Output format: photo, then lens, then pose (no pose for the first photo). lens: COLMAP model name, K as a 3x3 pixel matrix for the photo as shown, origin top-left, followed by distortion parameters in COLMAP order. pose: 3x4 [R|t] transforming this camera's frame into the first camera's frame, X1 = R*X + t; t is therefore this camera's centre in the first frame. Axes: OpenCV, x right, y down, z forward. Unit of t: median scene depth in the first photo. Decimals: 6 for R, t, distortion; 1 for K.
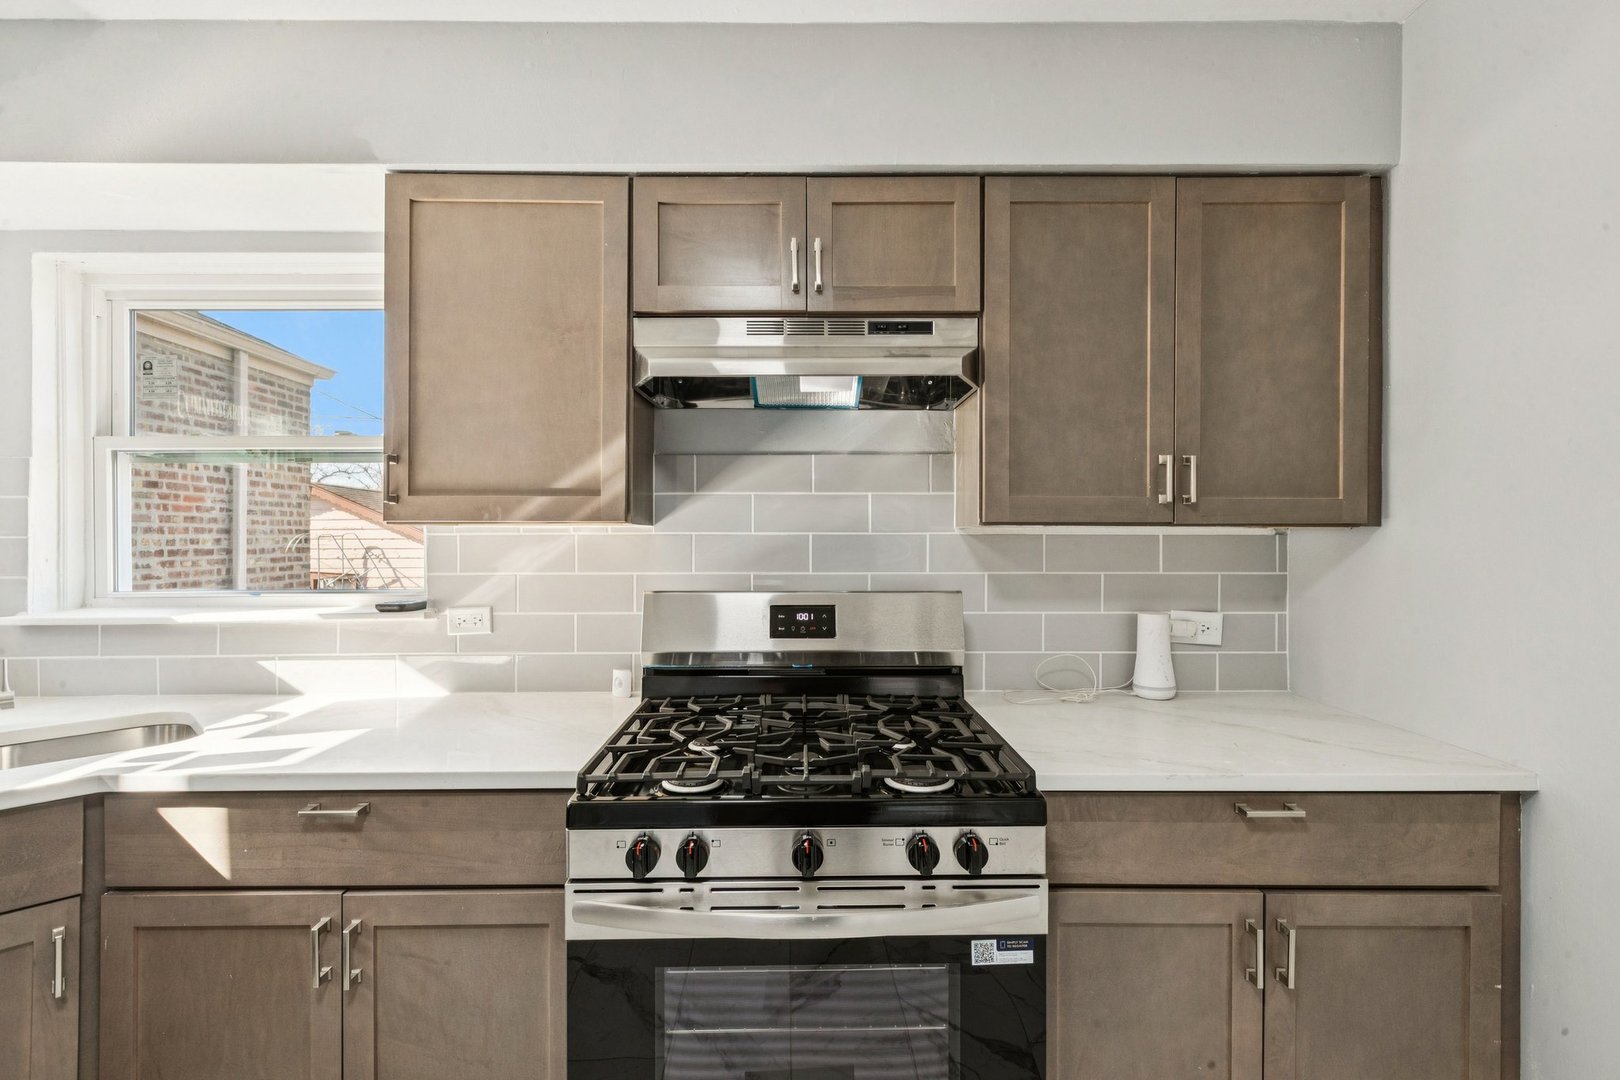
lens RADIAL K [[741.7, 0, 805.9], [0, 741.7, 534.2], [0, 0, 1]] dist [0.005763, -0.001610]
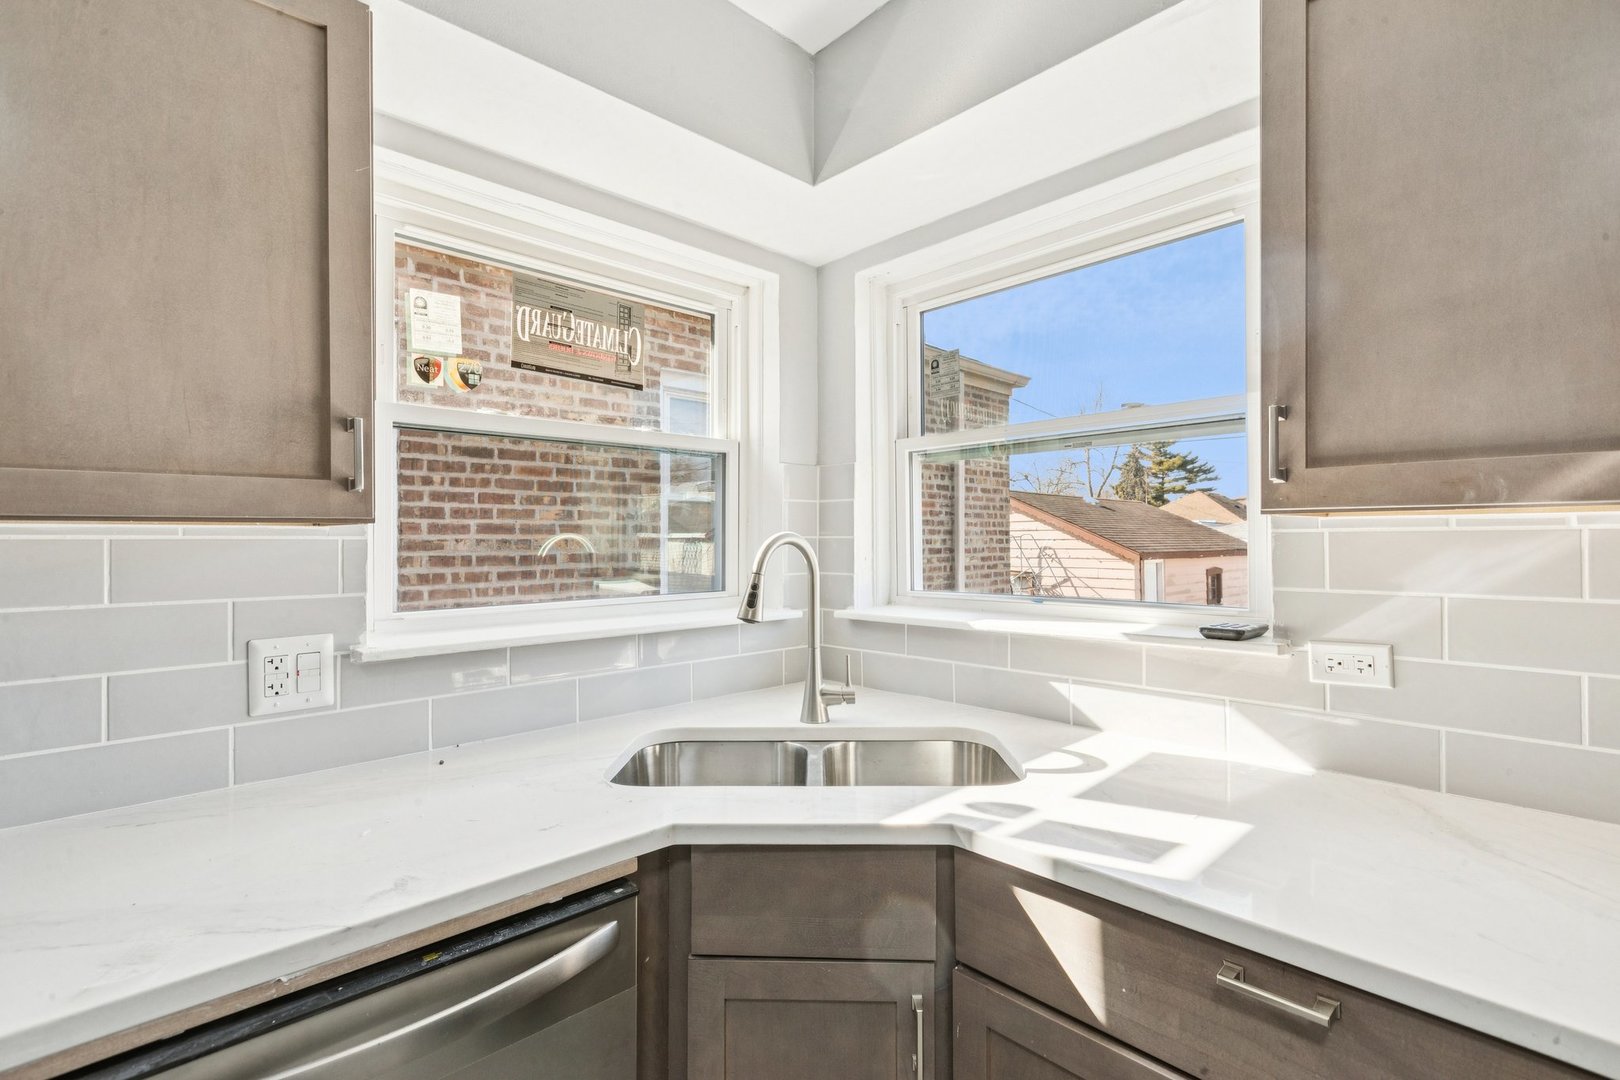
lens RADIAL K [[741.7, 0, 798.9], [0, 741.7, 531.0], [0, 0, 1]] dist [0.005763, -0.001610]
pose [[0.675175, -0.009907, -0.737591, -0.359082], [0.005965, 0.999950, -0.007970, 0.004039], [0.737634, 0.000982, 0.675200, 0.253822]]
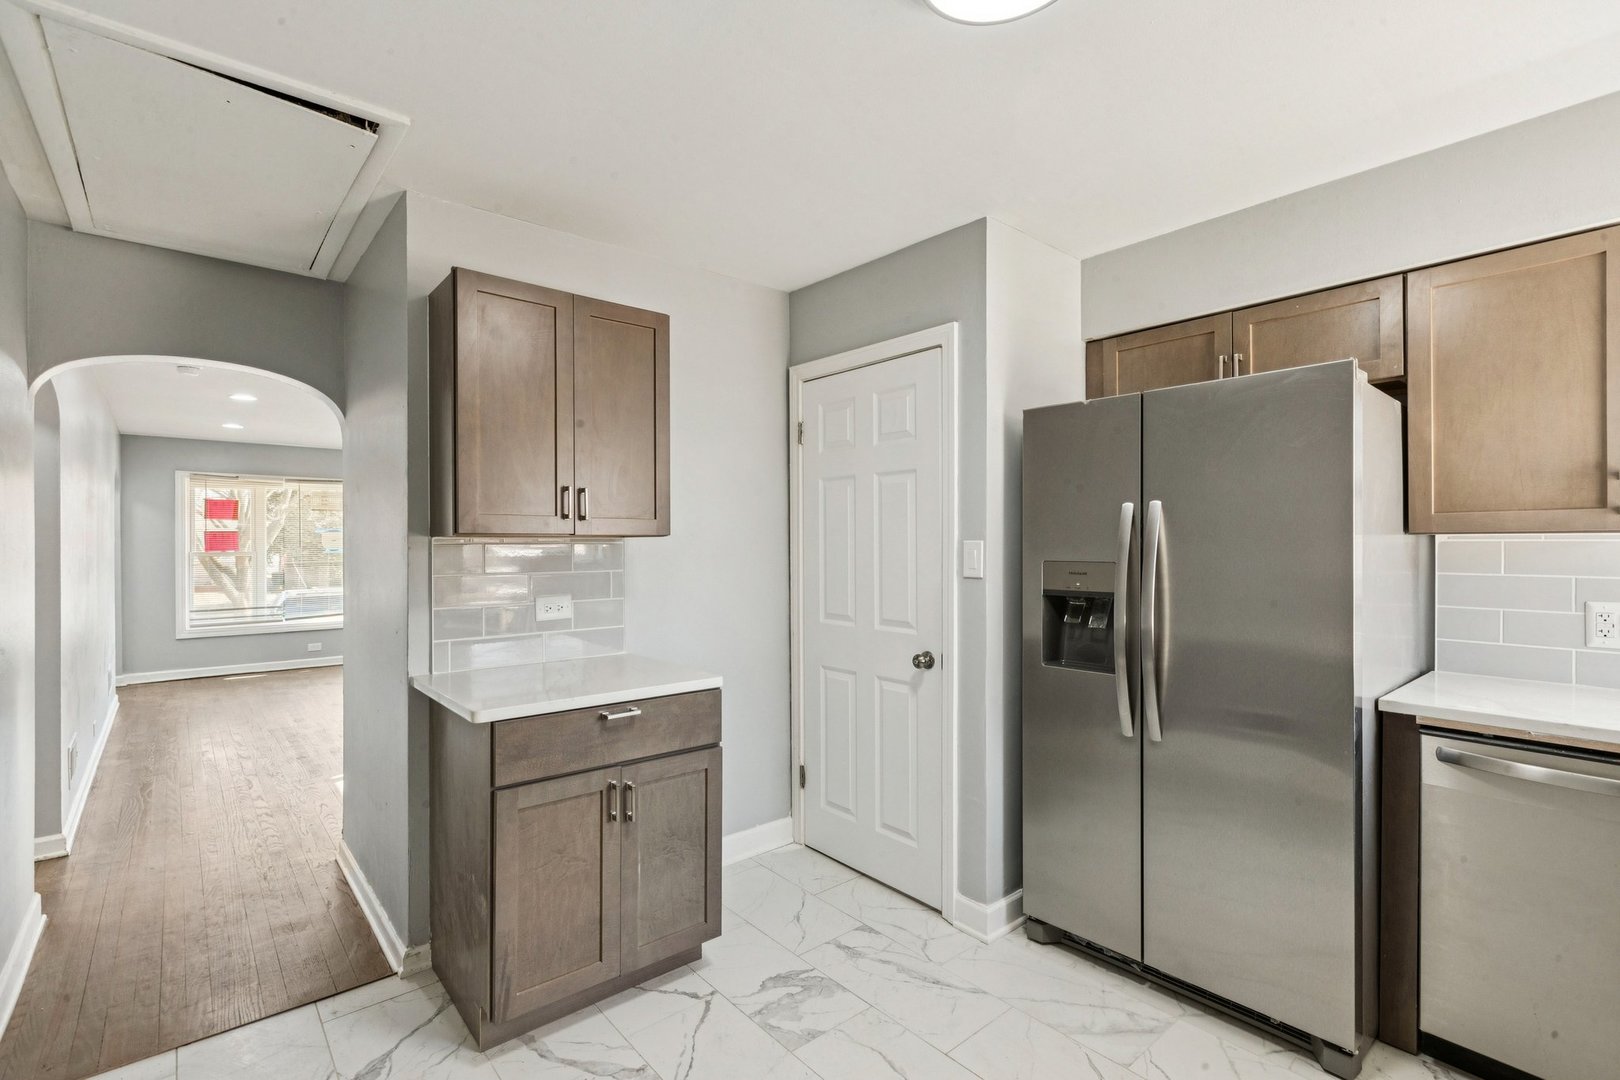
lens RADIAL K [[741.7, 0, 821.2], [0, 741.7, 547.4], [0, 0, 1]] dist [0.005763, -0.001610]
pose [[-0.767167, 0.009595, -0.641376, 0.526147], [0.006696, 0.999953, 0.006950, -0.004513], [0.641413, 0.001037, -0.767195, 0.489448]]
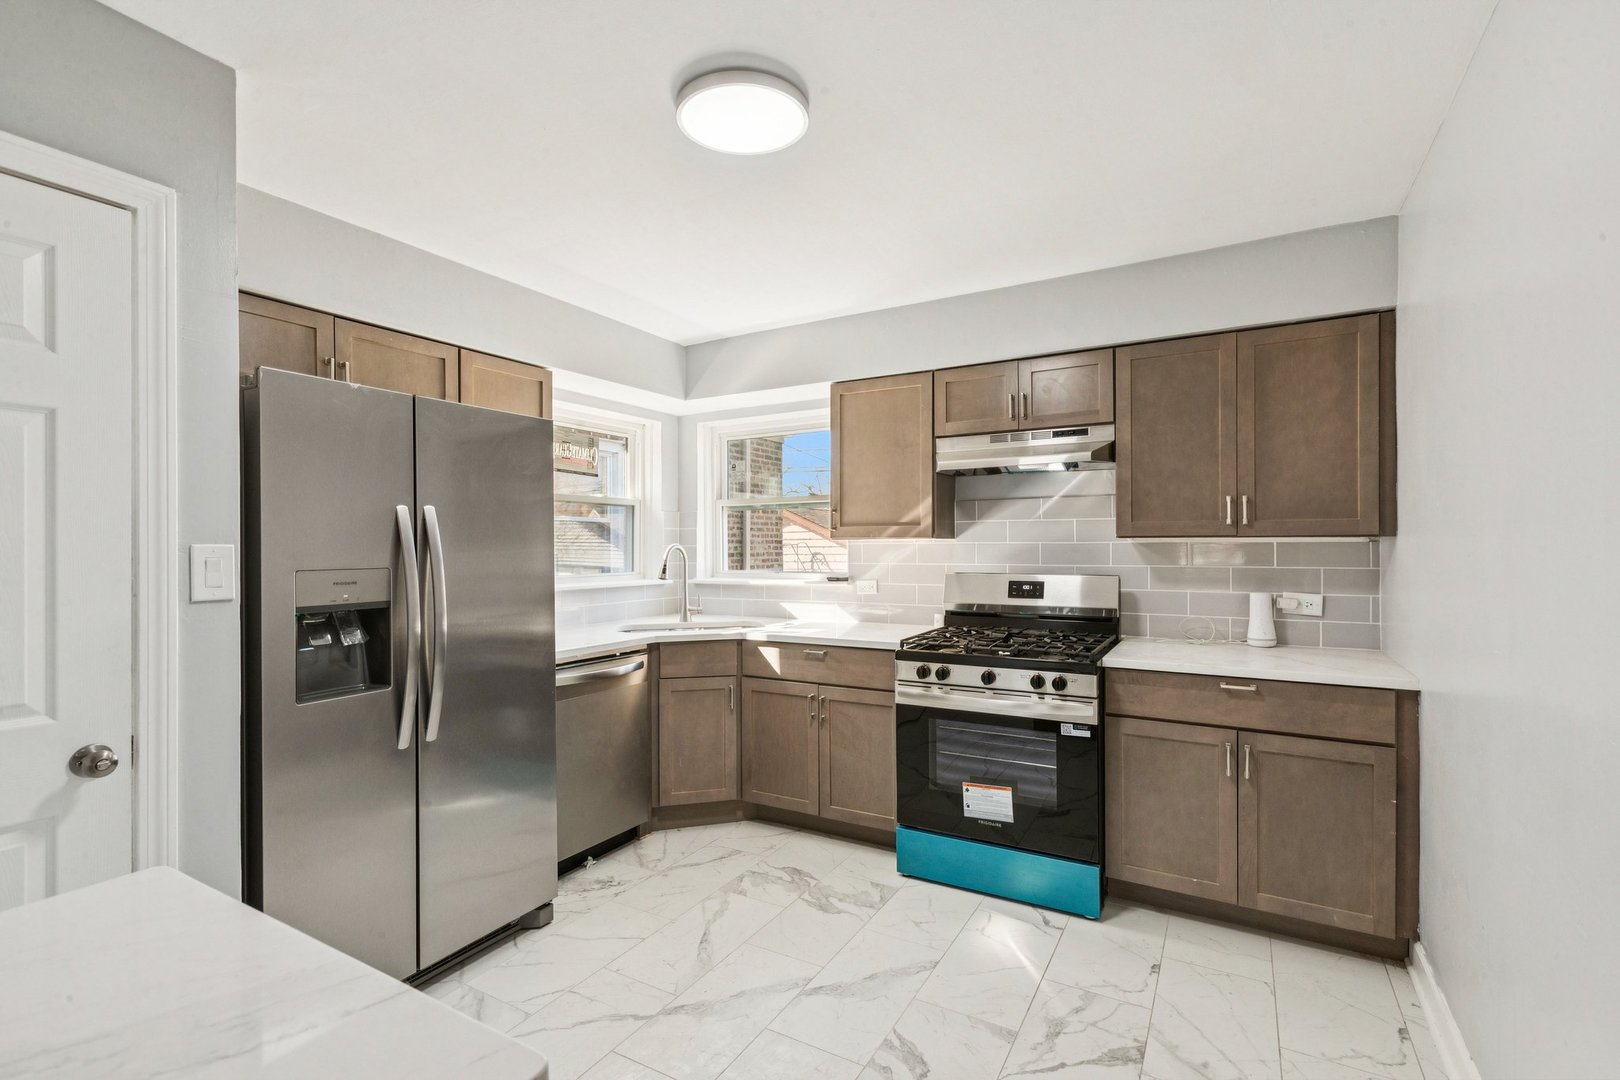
lens RADIAL K [[741.7, 0, 815.4], [0, 741.7, 554.8], [0, 0, 1]] dist [0.005763, -0.001610]
pose [[0.864286, 0.003556, -0.502989, 0.519338], [0.005189, 0.999859, 0.015984, -0.003273], [0.502974, -0.016425, 0.864145, -0.960084]]
